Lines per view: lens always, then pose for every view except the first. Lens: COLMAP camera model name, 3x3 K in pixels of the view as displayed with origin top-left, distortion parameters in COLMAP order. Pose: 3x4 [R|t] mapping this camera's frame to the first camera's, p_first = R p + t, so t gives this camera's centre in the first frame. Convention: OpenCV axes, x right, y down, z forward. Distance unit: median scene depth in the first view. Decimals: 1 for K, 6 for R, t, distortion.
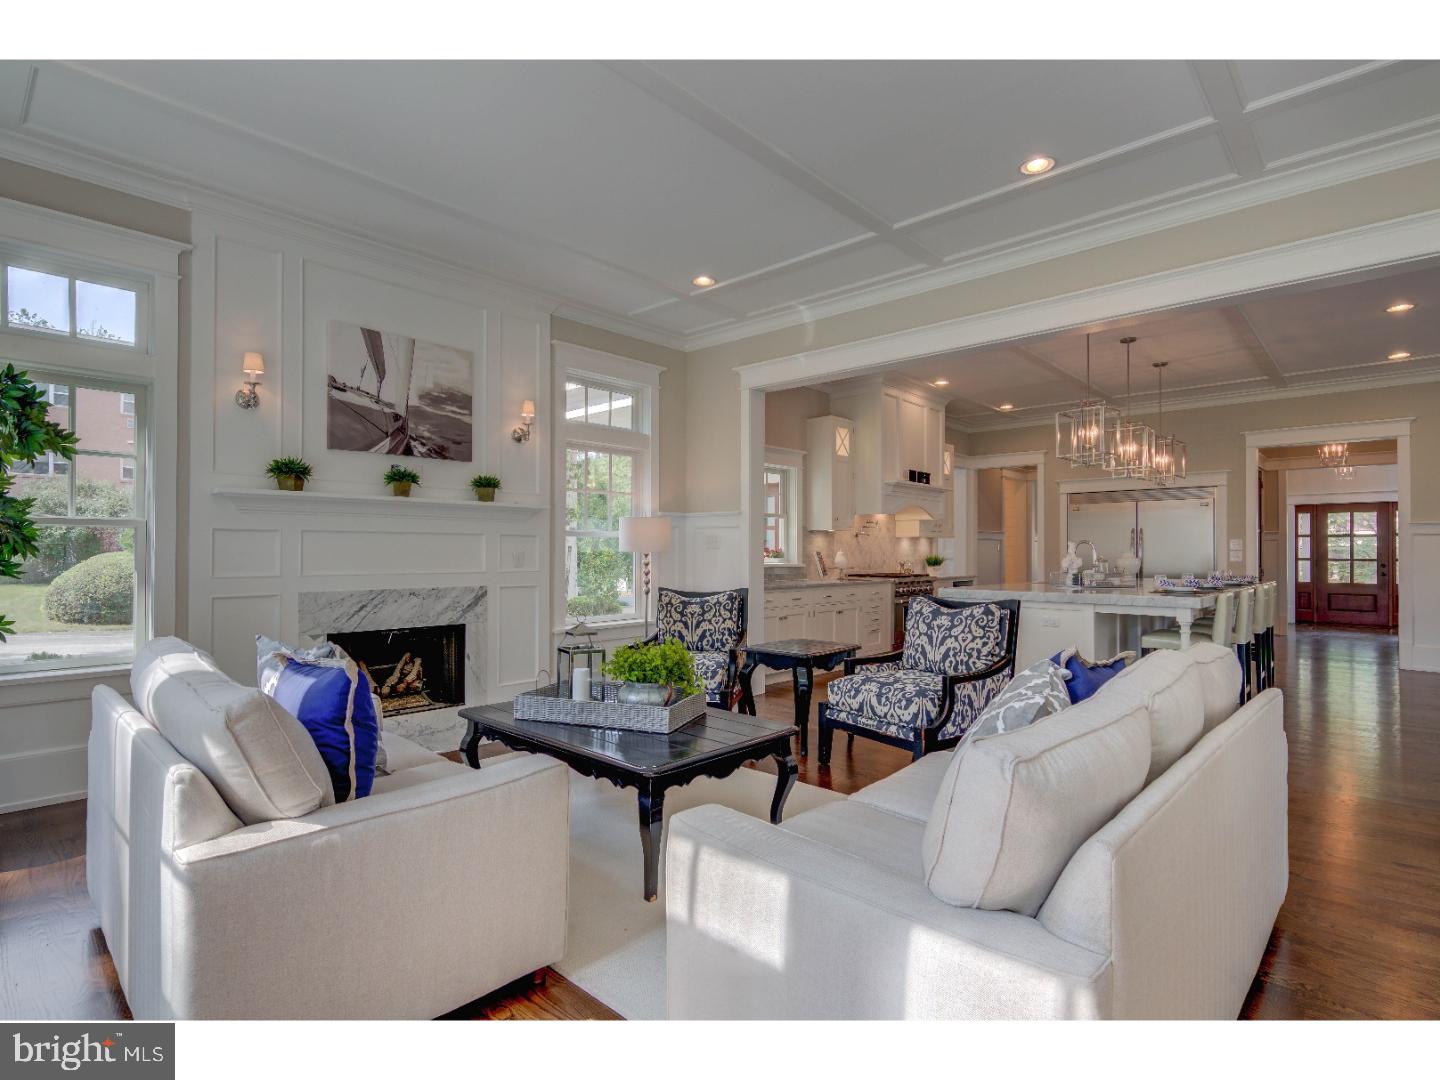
lens RADIAL K [[729.8, 0, 717.7], [0, 729.8, 545.1], [0, 0, 1]] dist [0.010856, -0.004174]
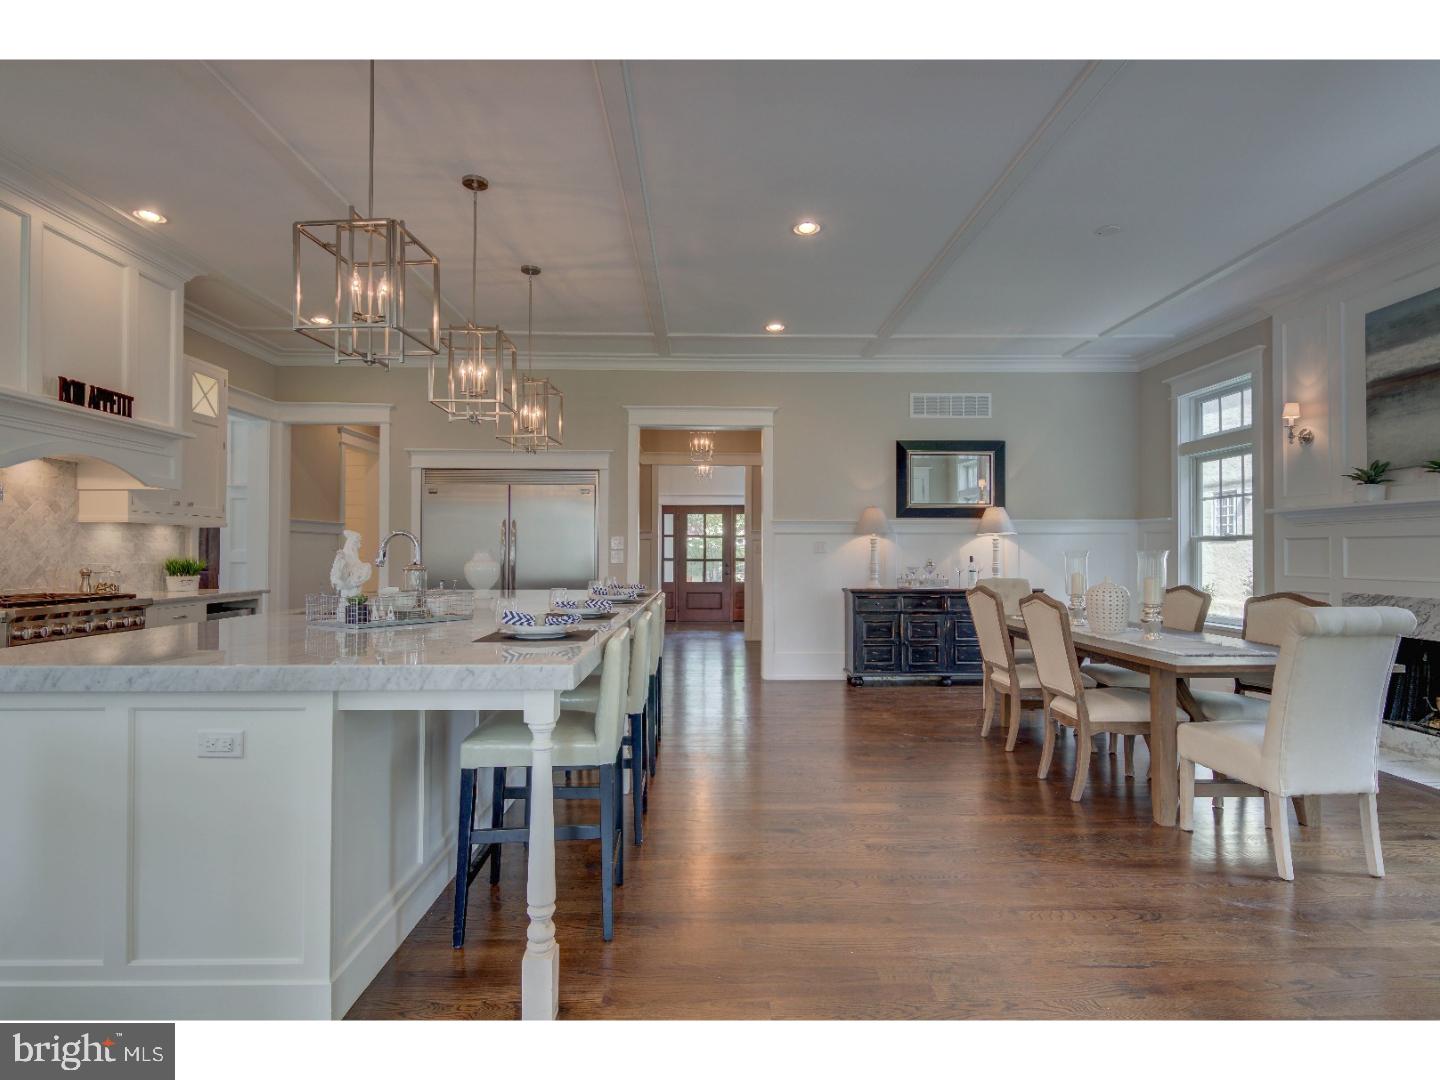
lens RADIAL K [[729.8, 0, 716.2], [0, 729.8, 545.6], [0, 0, 1]] dist [0.010856, -0.004174]
pose [[0.722439, 0.008041, 0.691388, 0.251198], [-0.008716, 0.999959, -0.002522, 0.003742], [-0.691380, -0.004204, 0.722480, 0.376719]]
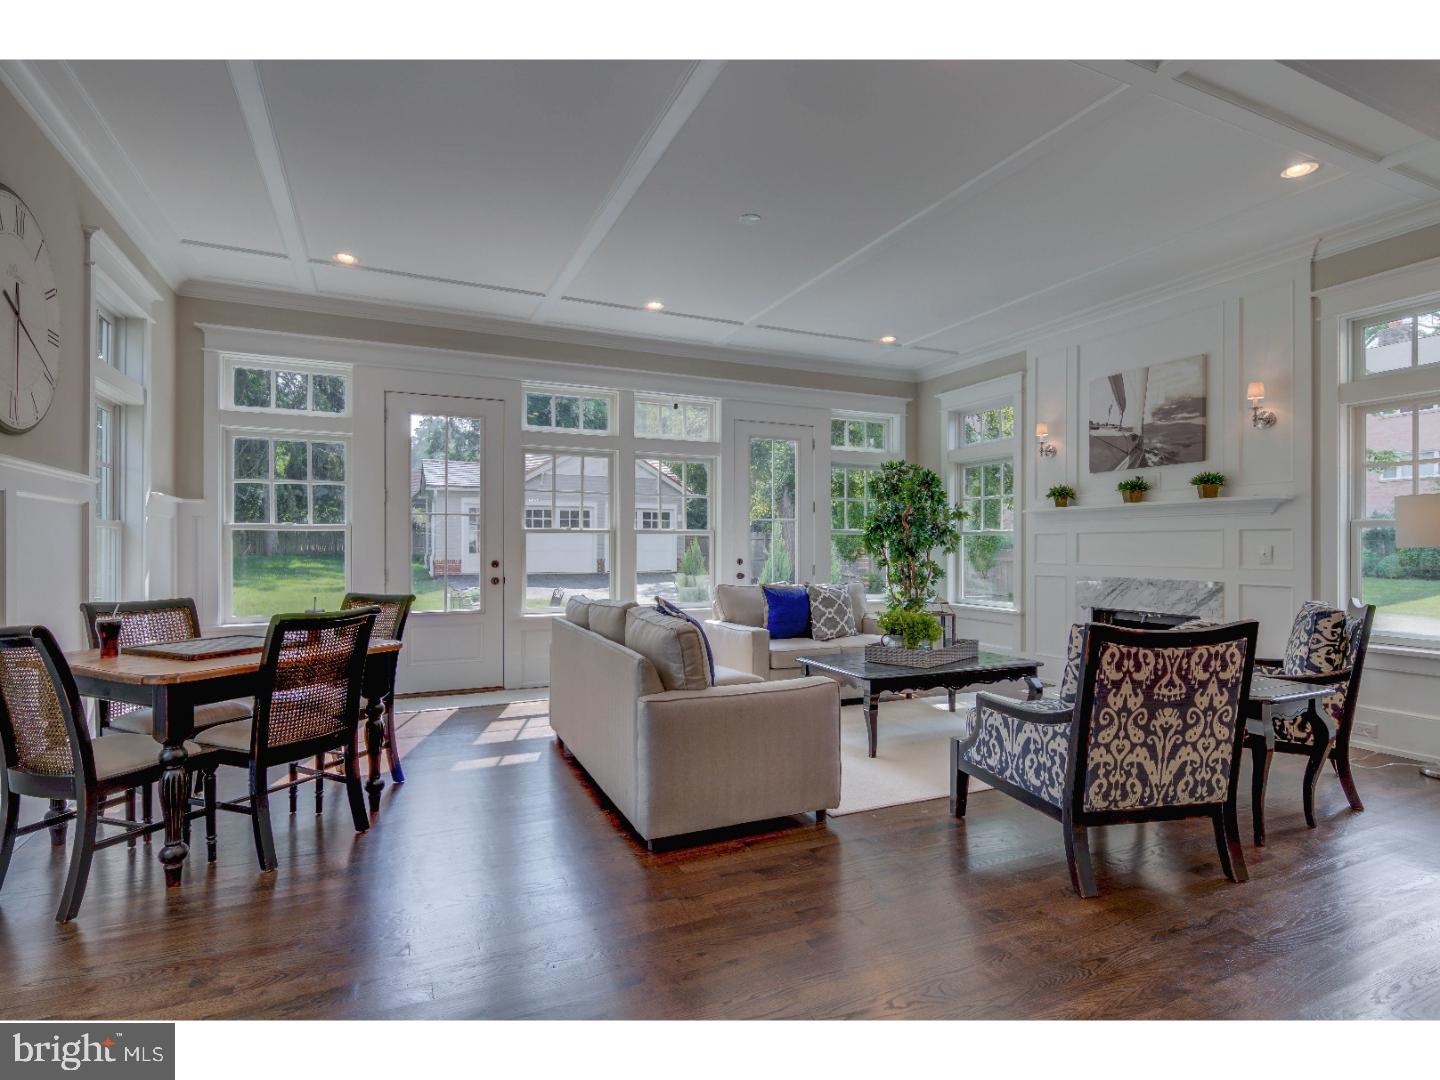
lens RADIAL K [[729.8, 0, 717.5], [0, 729.8, 543.2], [0, 0, 1]] dist [0.010856, -0.004174]
pose [[-0.381267, -0.007389, -0.924435, 0.566751], [0.008699, 0.999895, -0.011581, 0.005696], [0.924424, -0.012457, -0.381163, 0.486929]]
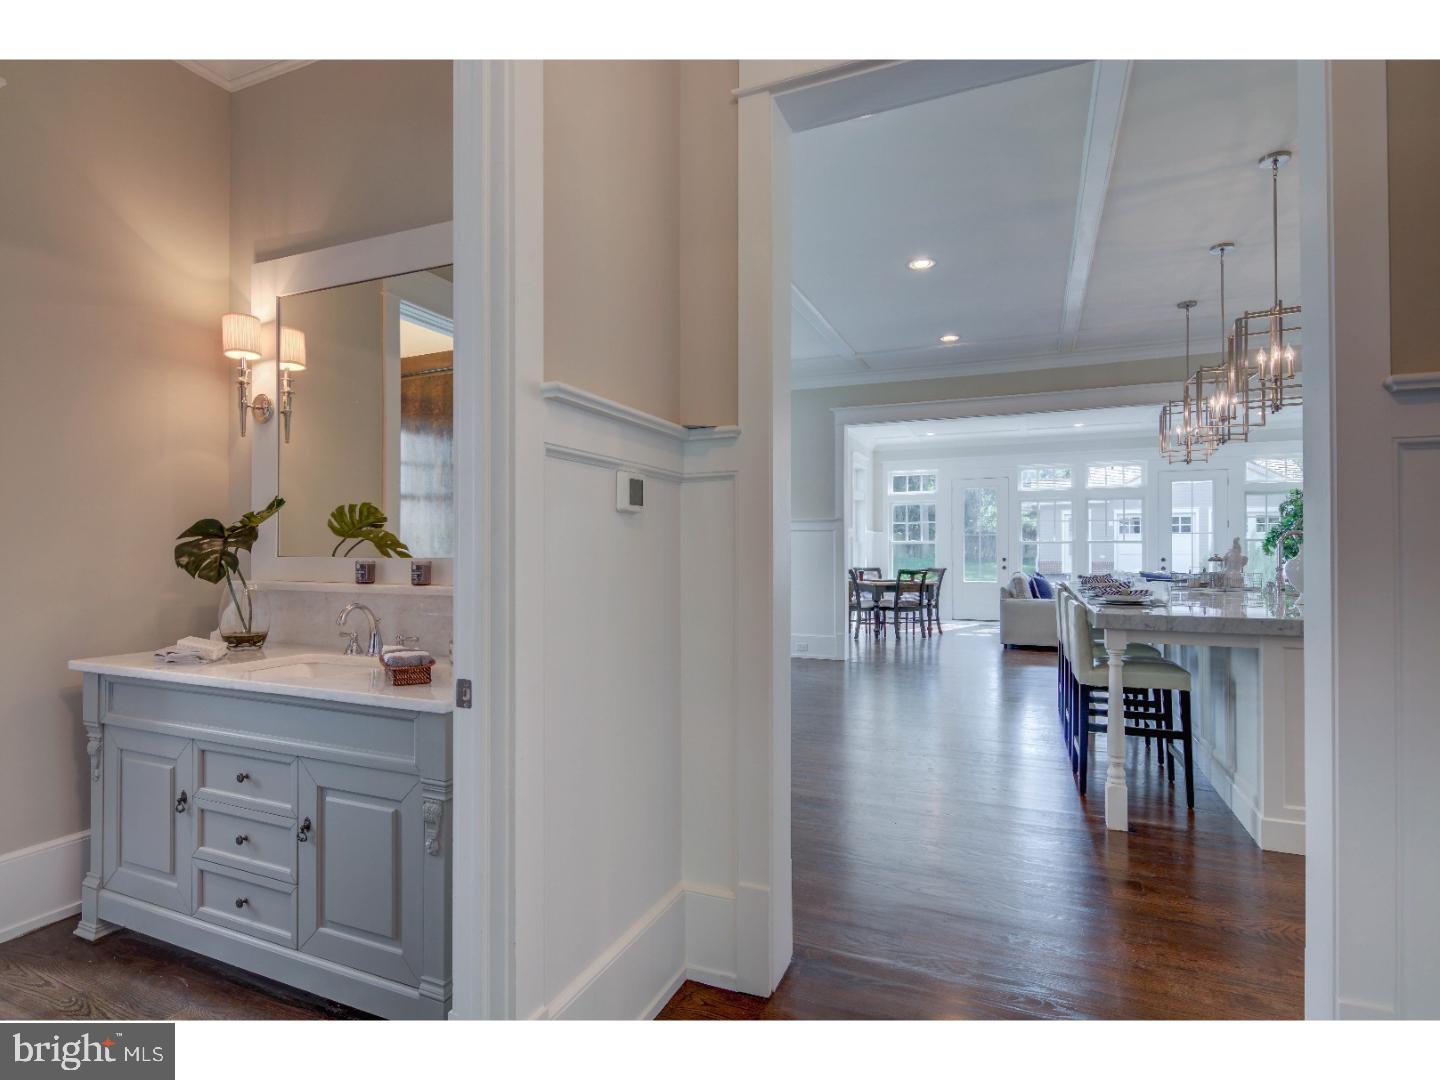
lens RADIAL K [[729.8, 0, 712.2], [0, 729.8, 537.8], [0, 0, 1]] dist [0.010856, -0.004174]
pose [[-0.943596, -0.009486, -0.330963, 1.230782], [-0.000327, 0.999616, -0.027718, 0.018590], [0.331098, -0.026046, -0.943237, 1.531990]]
